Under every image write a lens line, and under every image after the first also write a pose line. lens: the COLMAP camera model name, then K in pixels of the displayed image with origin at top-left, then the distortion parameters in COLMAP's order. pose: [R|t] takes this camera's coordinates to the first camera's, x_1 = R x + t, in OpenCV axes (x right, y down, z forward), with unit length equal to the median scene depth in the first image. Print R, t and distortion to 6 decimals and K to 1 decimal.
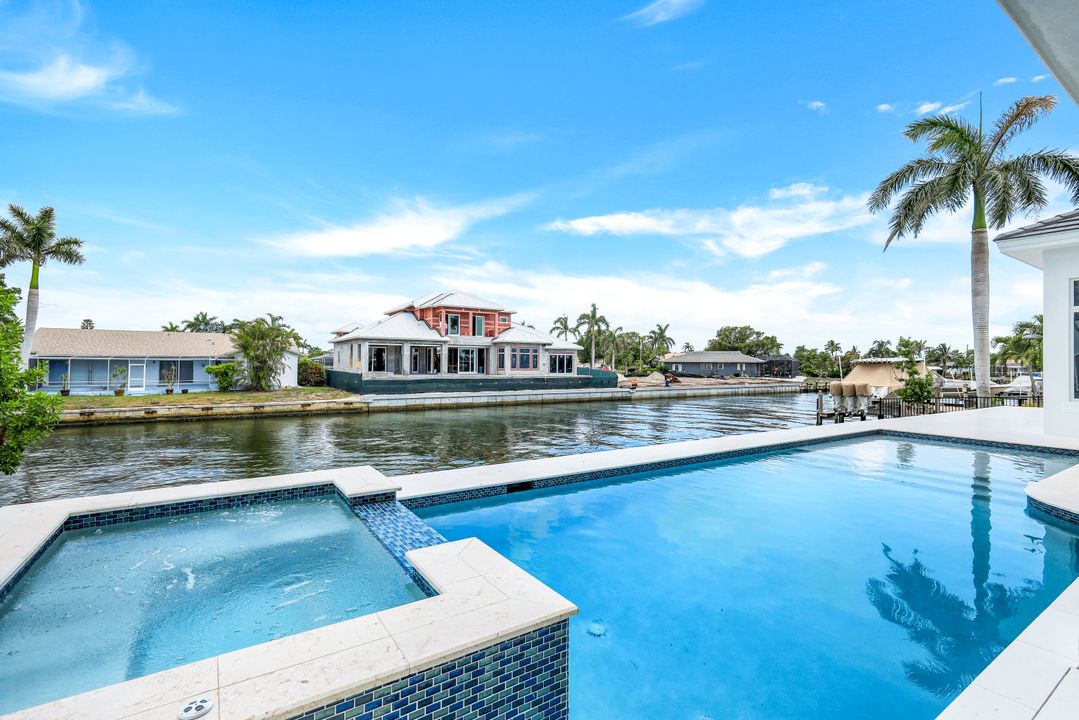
lens RADIAL K [[487.0, 0, 528.0], [0, 487.0, 355.4], [0, 0, 1]] dist [0.002403, -0.001202]
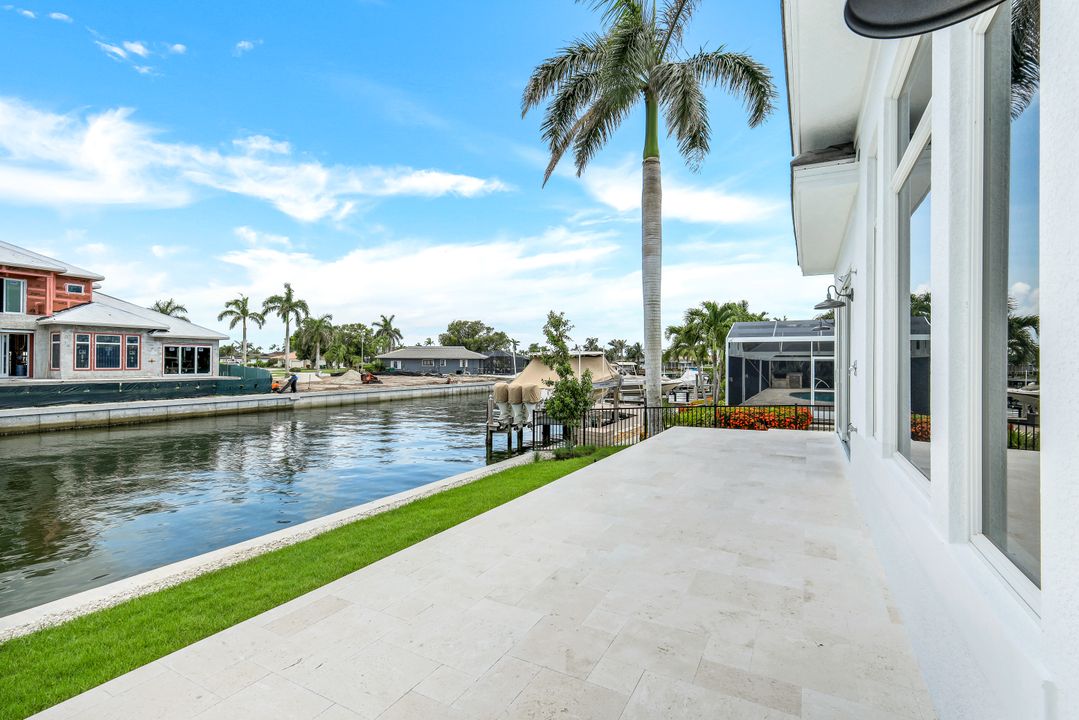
lens RADIAL K [[487.0, 0, 533.9], [0, 487.0, 354.9], [0, 0, 1]] dist [0.002403, -0.001202]
pose [[0.882580, 0.003257, 0.470152, 0.177776], [-0.005710, 0.999977, 0.003793, 0.005108], [-0.470128, -0.006033, 0.882577, 0.182683]]
